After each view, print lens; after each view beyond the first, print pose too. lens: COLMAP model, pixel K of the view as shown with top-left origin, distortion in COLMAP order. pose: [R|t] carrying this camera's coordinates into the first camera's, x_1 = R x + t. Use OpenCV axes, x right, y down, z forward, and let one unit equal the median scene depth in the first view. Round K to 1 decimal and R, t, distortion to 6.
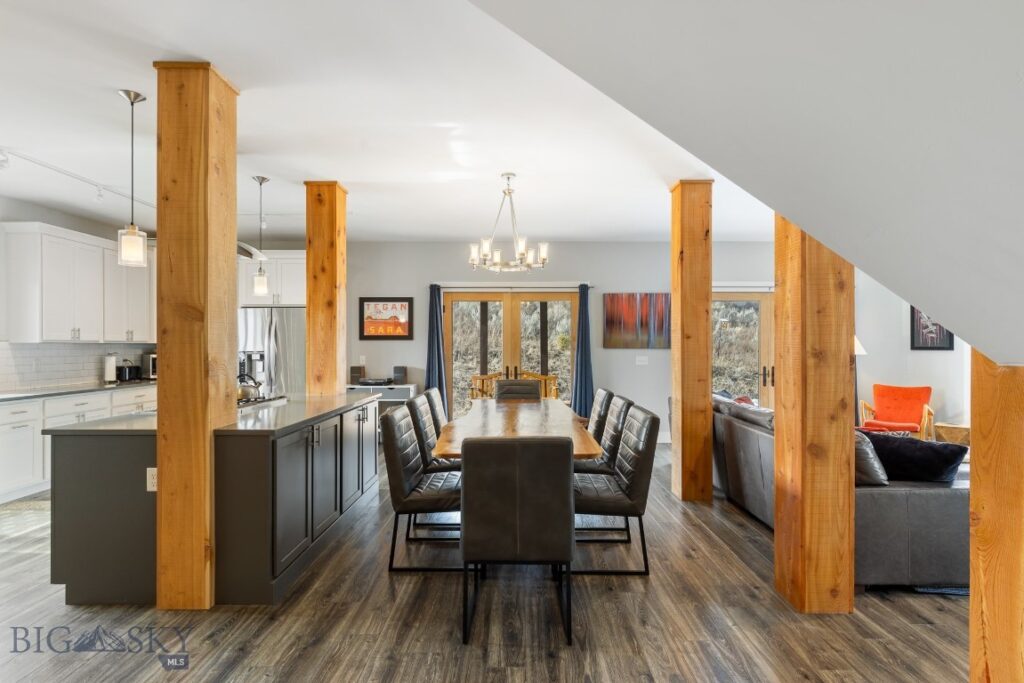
lens RADIAL K [[508.4, 0, 509.4], [0, 508.4, 346.4], [0, 0, 1]] dist [0.003242, -0.002275]
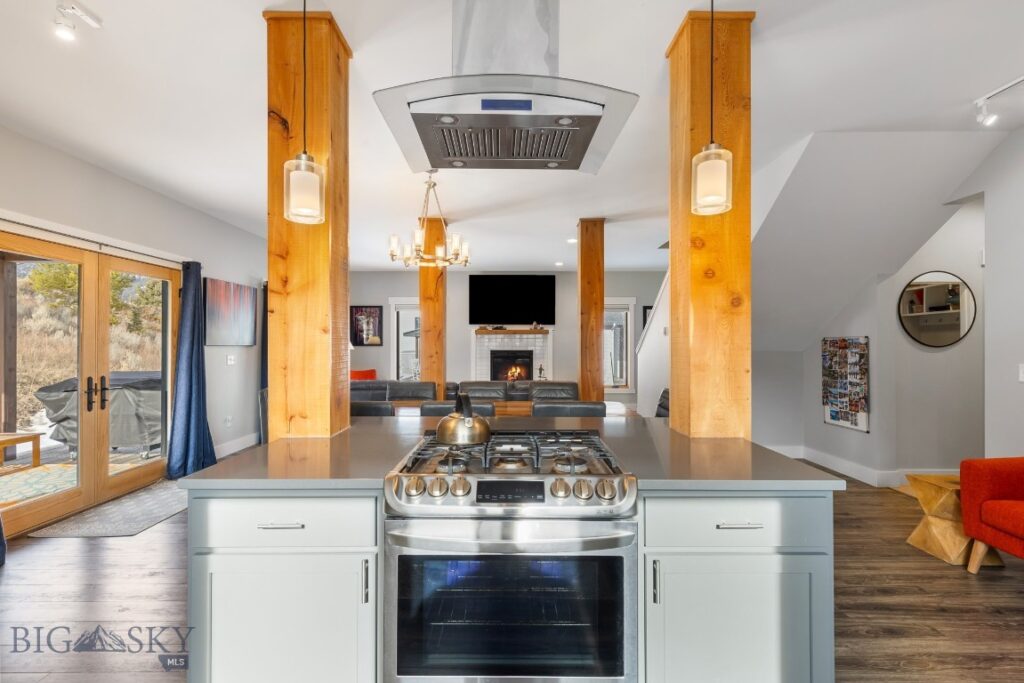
lens RADIAL K [[461.6, 0, 512.8], [0, 461.6, 344.0], [0, 0, 1]] dist [0.007744, -0.001235]
pose [[-0.012174, 0.000066, 0.999926, -0.859435], [0.000885, 1.000000, -0.000055, 0.002478], [-0.999925, 0.000884, -0.012174, 0.824128]]
